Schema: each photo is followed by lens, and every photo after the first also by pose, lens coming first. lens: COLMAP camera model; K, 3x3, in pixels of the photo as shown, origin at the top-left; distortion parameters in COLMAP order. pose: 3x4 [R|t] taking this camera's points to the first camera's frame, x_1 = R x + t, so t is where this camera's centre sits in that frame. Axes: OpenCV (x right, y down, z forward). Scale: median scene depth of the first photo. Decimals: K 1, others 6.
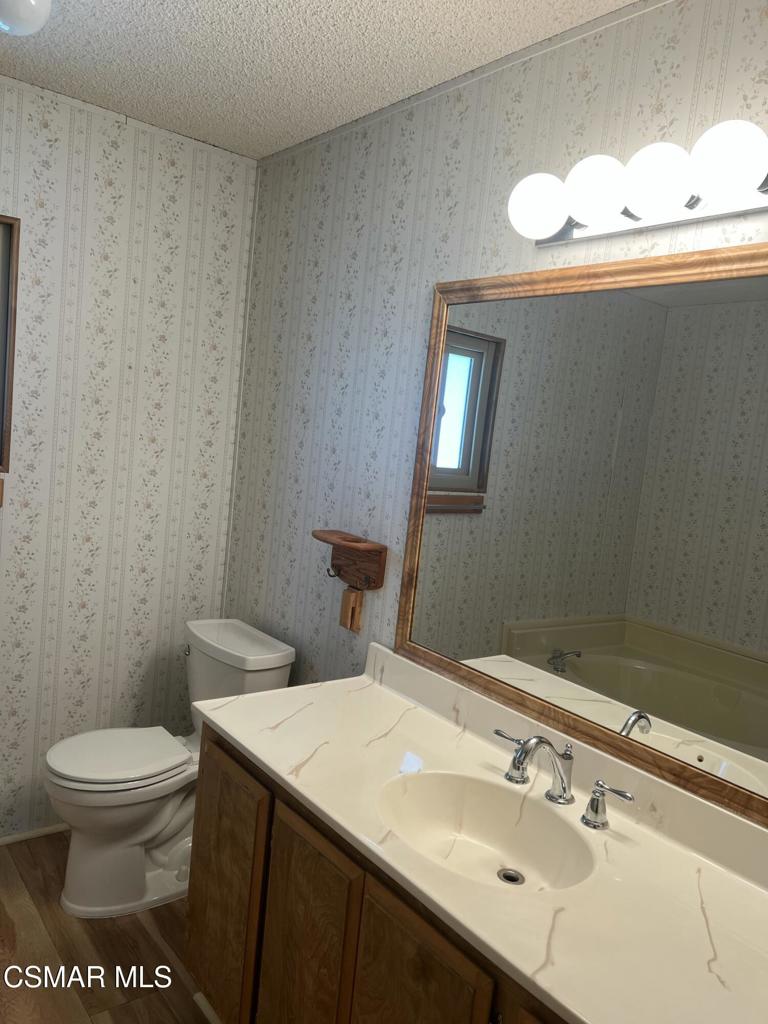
lens RADIAL K [[772.1, 0, 384.5], [0, 772.1, 513.3], [0, 0, 1]] dist [0.048943, -0.042419]
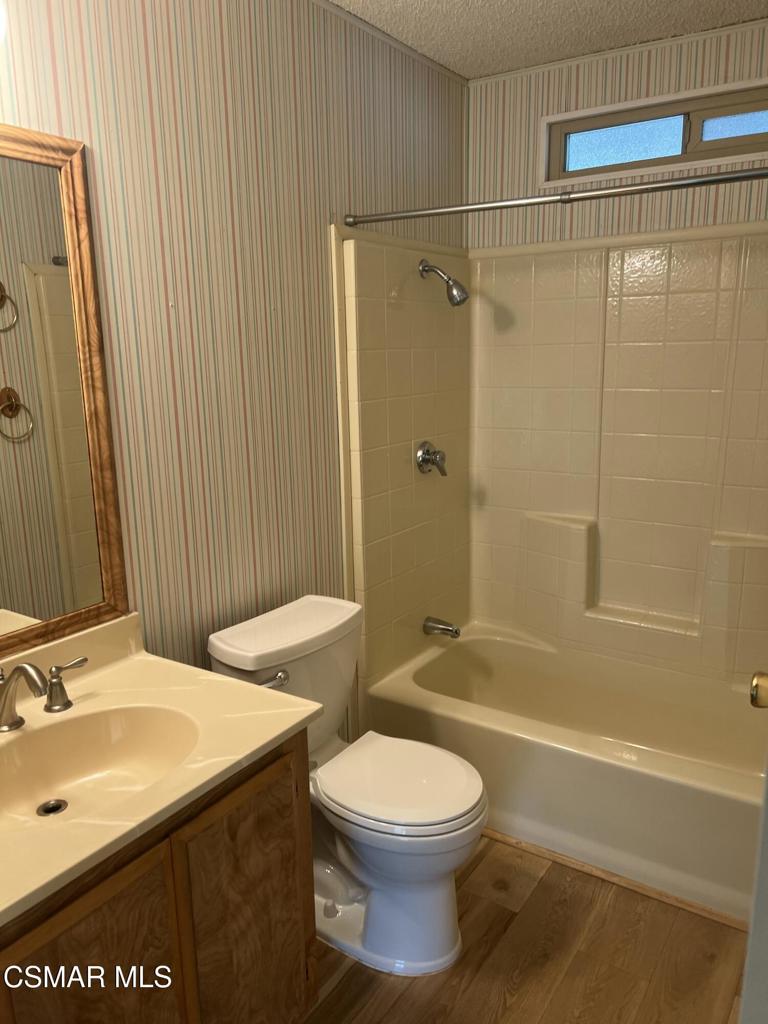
lens RADIAL K [[772.1, 0, 385.5], [0, 772.1, 512.1], [0, 0, 1]] dist [0.048943, -0.042419]
pose [[-0.316466, -0.301496, 0.899416, -0.713992], [0.085864, 0.935151, 0.343687, -0.155939], [-0.944710, 0.185992, -0.270056, 0.847694]]
